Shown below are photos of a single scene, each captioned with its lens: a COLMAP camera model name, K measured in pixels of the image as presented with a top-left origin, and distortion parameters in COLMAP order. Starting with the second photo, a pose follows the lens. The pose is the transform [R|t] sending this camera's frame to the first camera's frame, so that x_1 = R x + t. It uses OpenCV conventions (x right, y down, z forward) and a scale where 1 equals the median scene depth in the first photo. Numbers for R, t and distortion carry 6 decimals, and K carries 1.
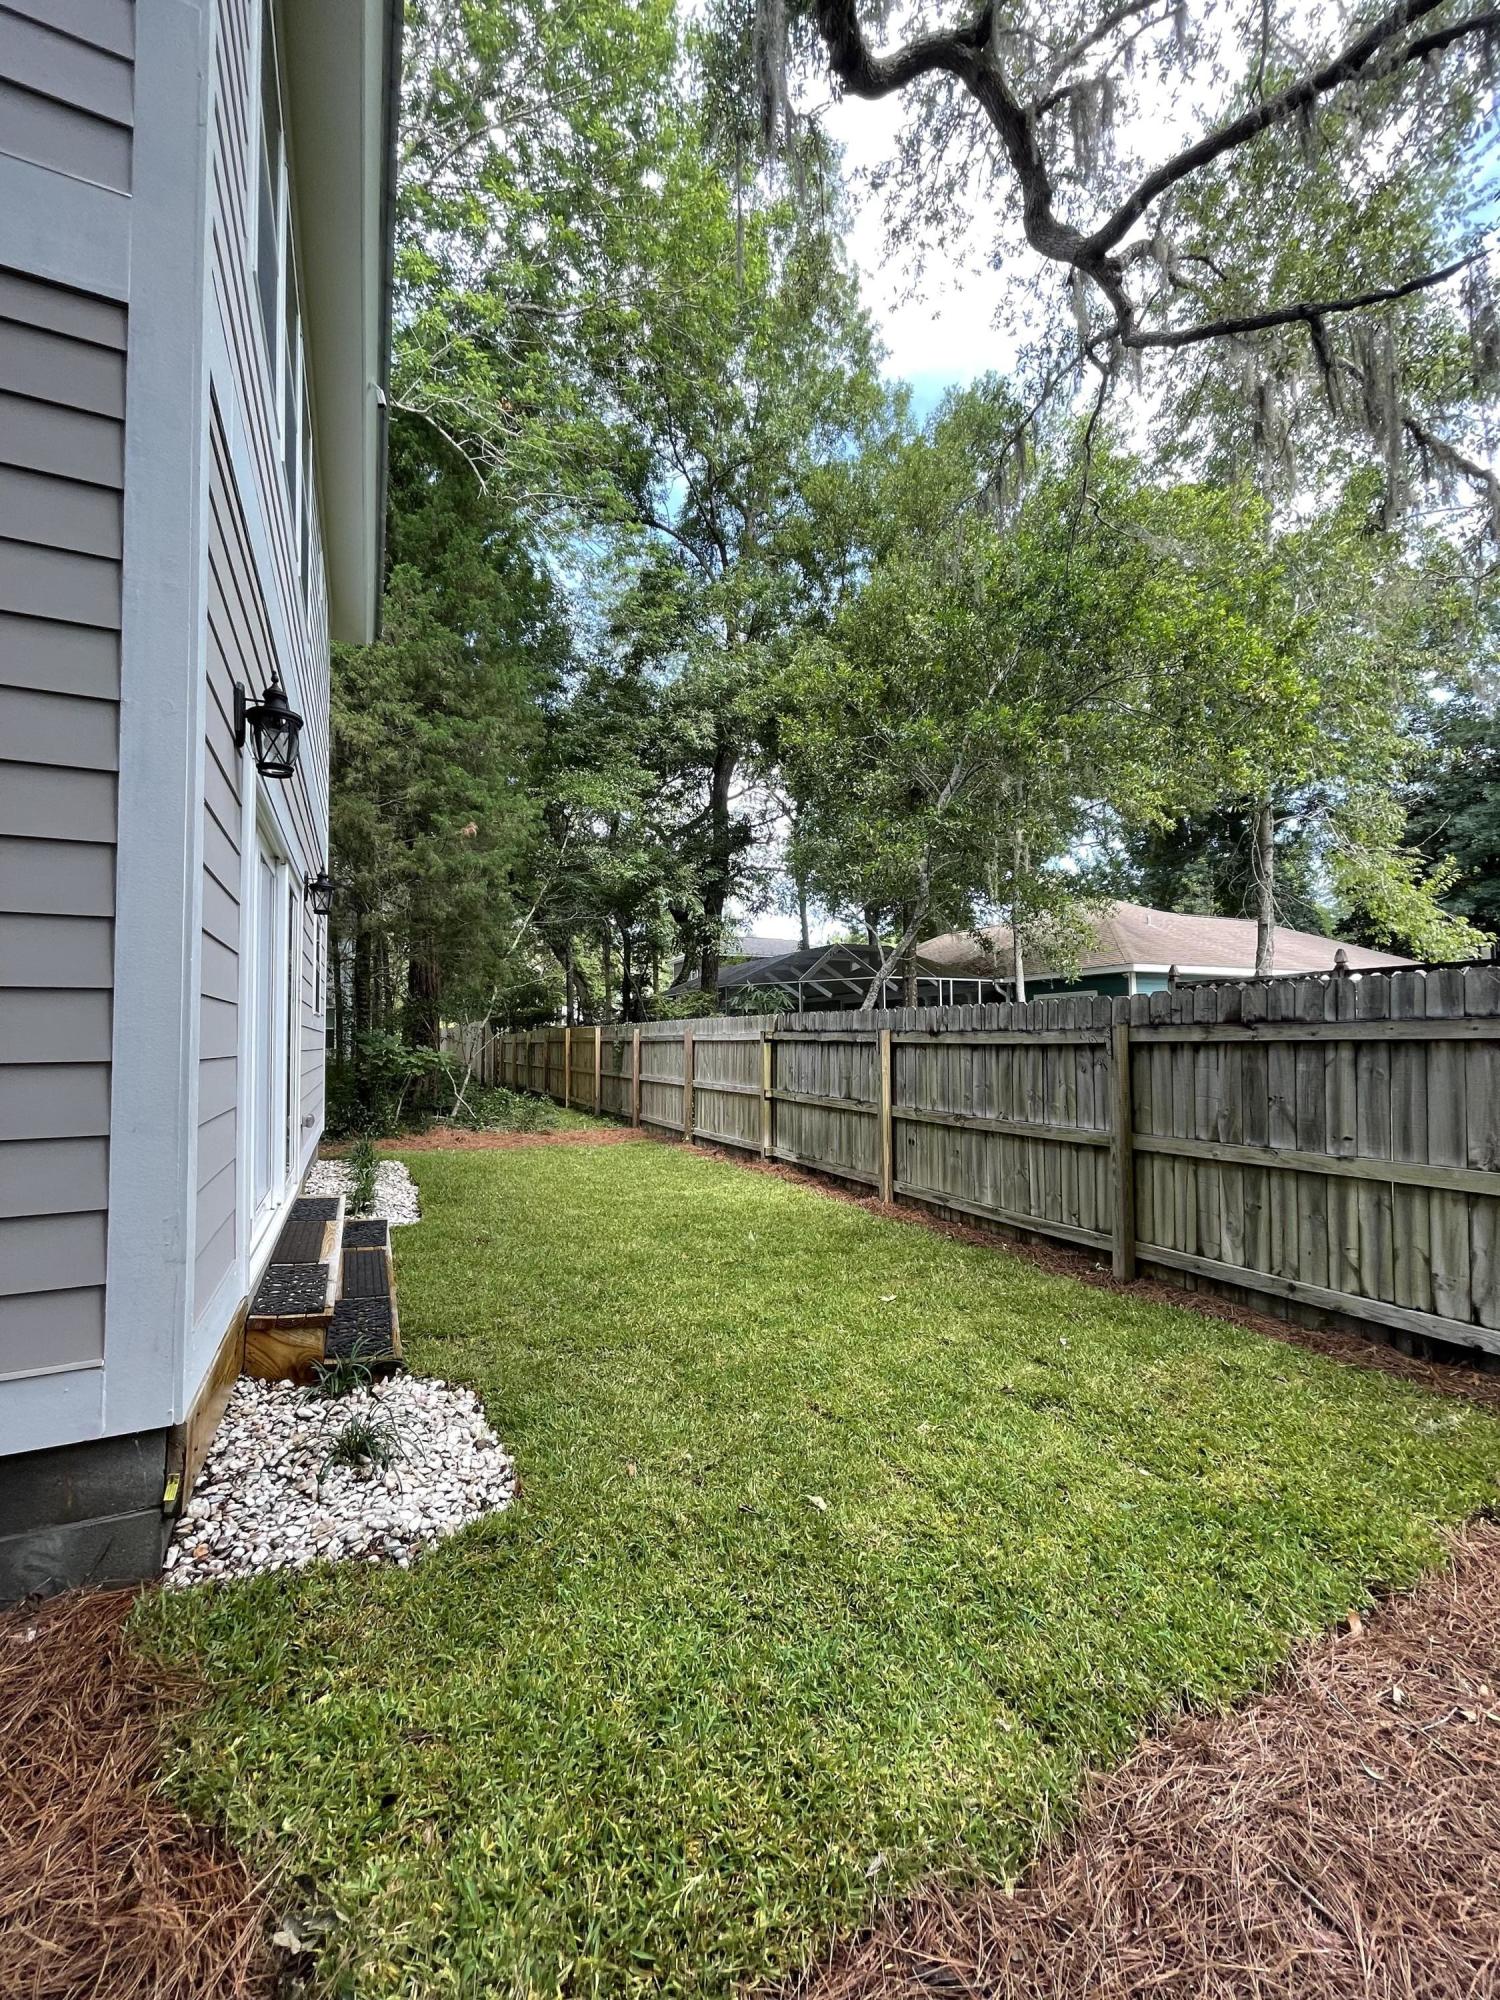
lens RADIAL K [[810.6, 0, 746.6], [0, 810.6, 1013.5], [0, 0, 1]] dist [0.000181, 0.000182]
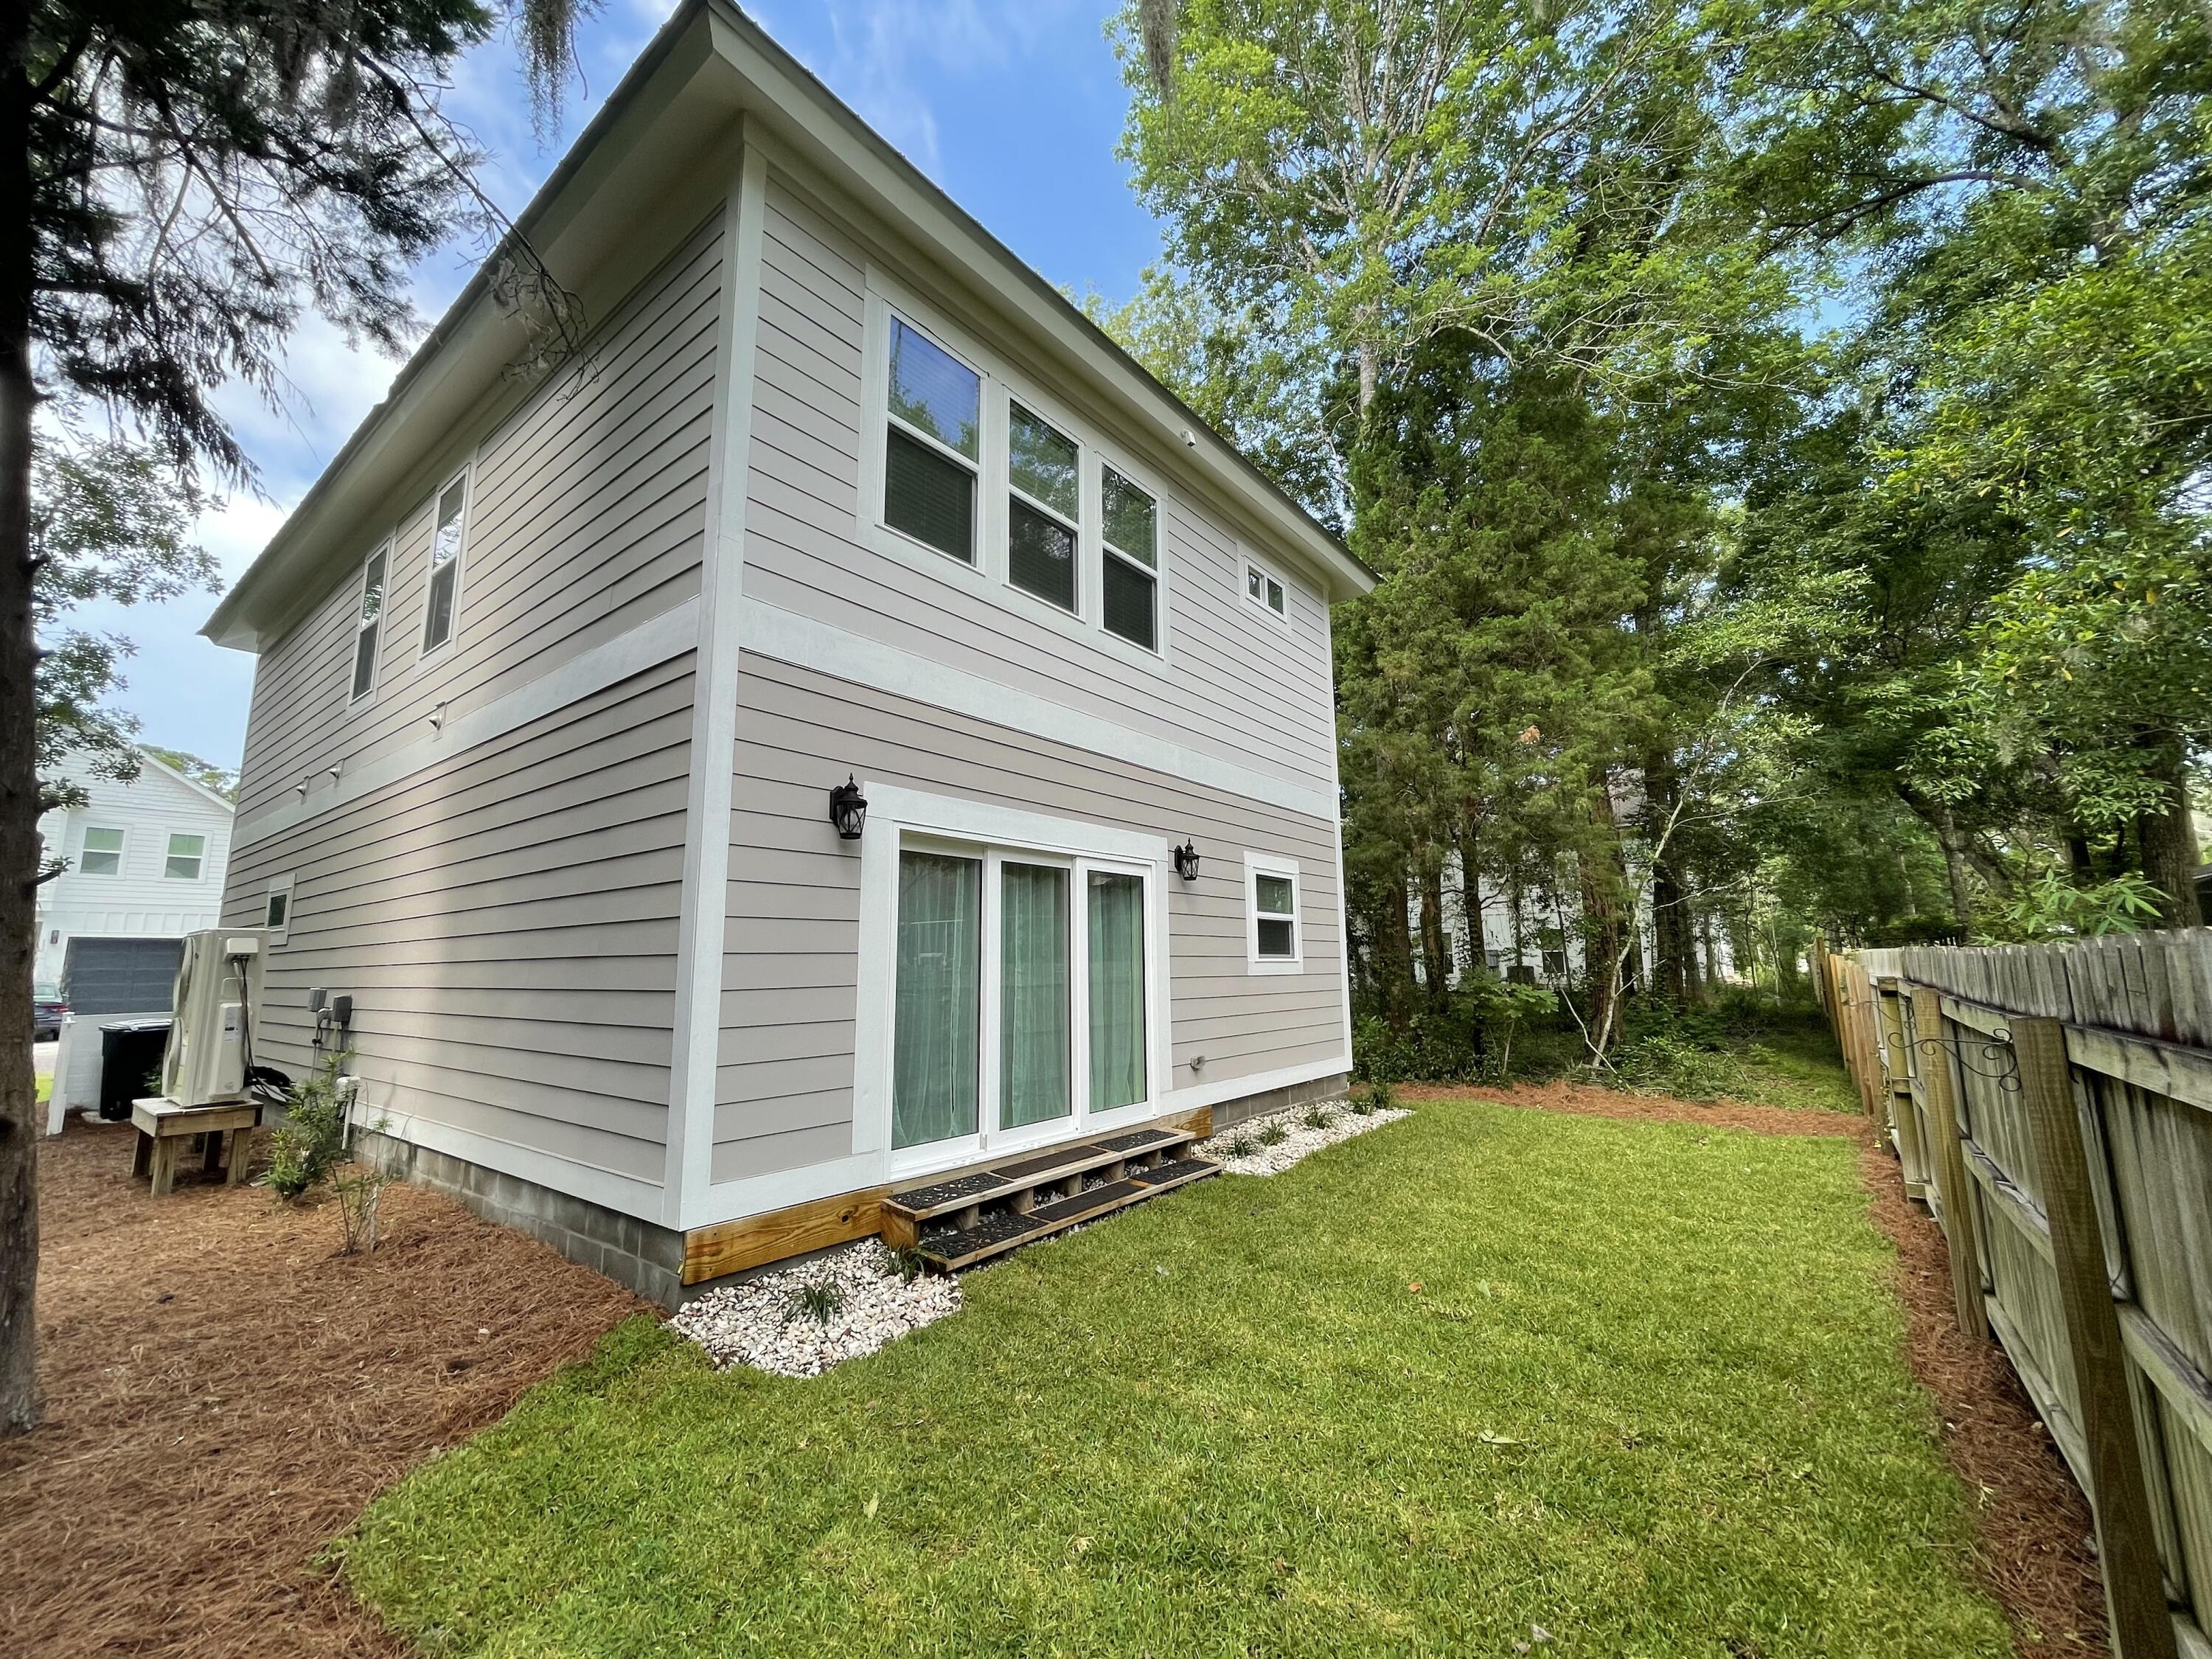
lens RADIAL K [[896.5, 0, 1099.8], [0, 896.5, 828.5], [0, 0, 1]] dist [0.000181, 0.000182]
pose [[0.451275, -0.136046, -0.881954, 1.098181], [0.039324, 0.990382, -0.132651, -0.062519], [0.891518, 0.025180, 0.452285, 0.599232]]
